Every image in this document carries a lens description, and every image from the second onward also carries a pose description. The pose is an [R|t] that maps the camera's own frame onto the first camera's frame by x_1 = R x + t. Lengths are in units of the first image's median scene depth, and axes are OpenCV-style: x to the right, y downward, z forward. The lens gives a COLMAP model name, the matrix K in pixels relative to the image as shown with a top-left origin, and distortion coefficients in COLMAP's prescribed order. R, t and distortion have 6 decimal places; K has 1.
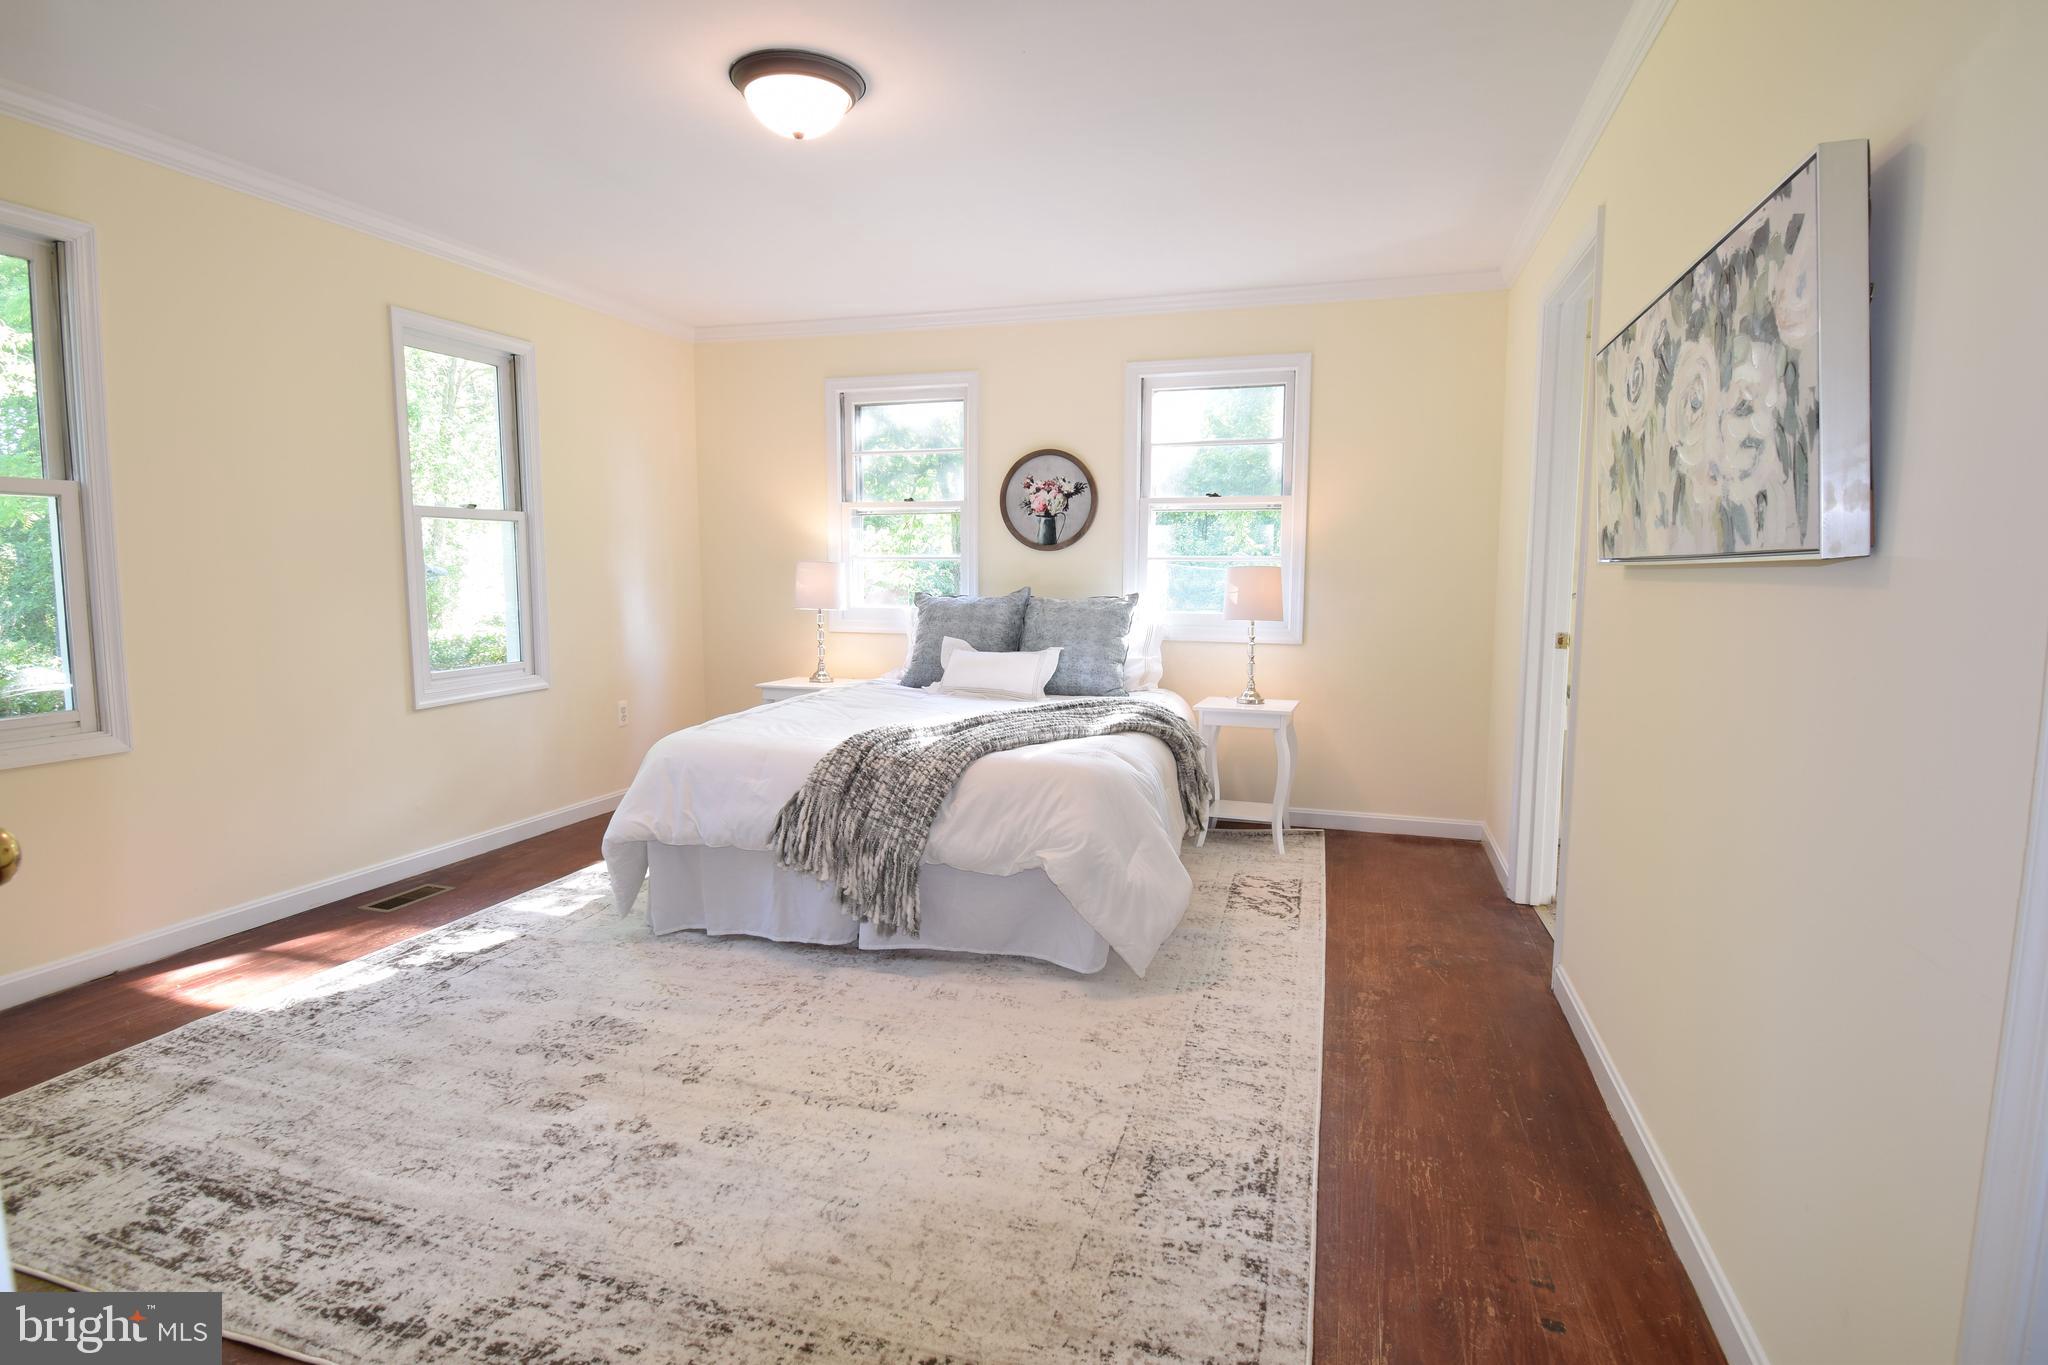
lens RADIAL K [[1080.9, 0, 1020.1], [0, 1080.9, 679.8], [0, 0, 1]] dist [-0.000646, -0.000220]
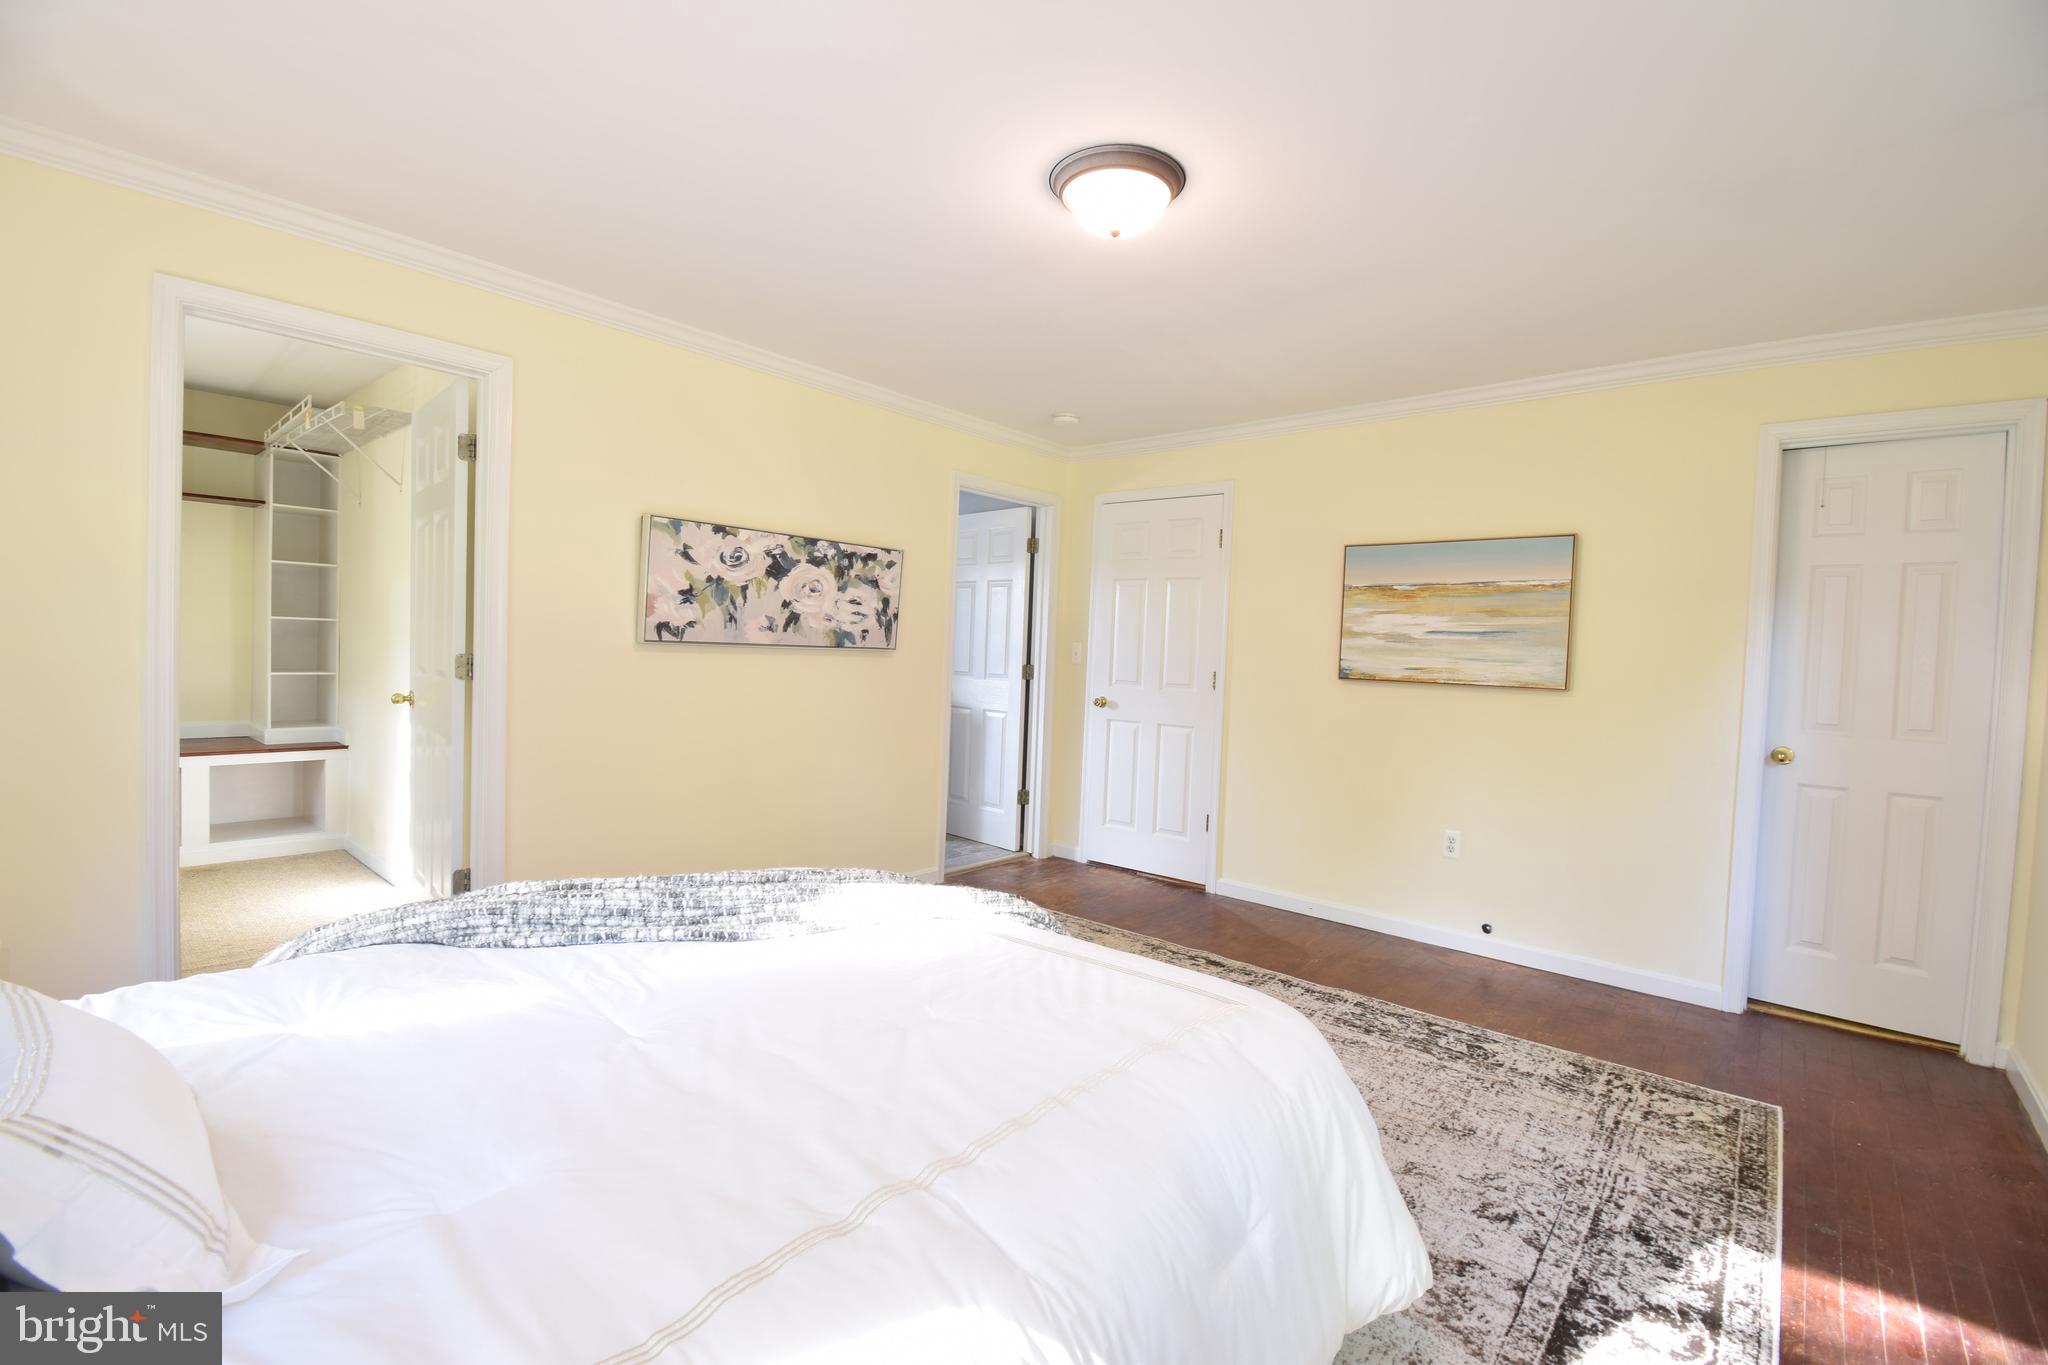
lens RADIAL K [[890.9, 0, 1020.9], [0, 890.9, 677.9], [0, 0, 1]] dist [-0.000282, -0.000072]
pose [[-0.918924, -0.049923, 0.391264, -0.688757], [0.003441, 0.990905, 0.134516, -0.316439], [-0.394421, 0.124956, -0.910395, 2.677561]]
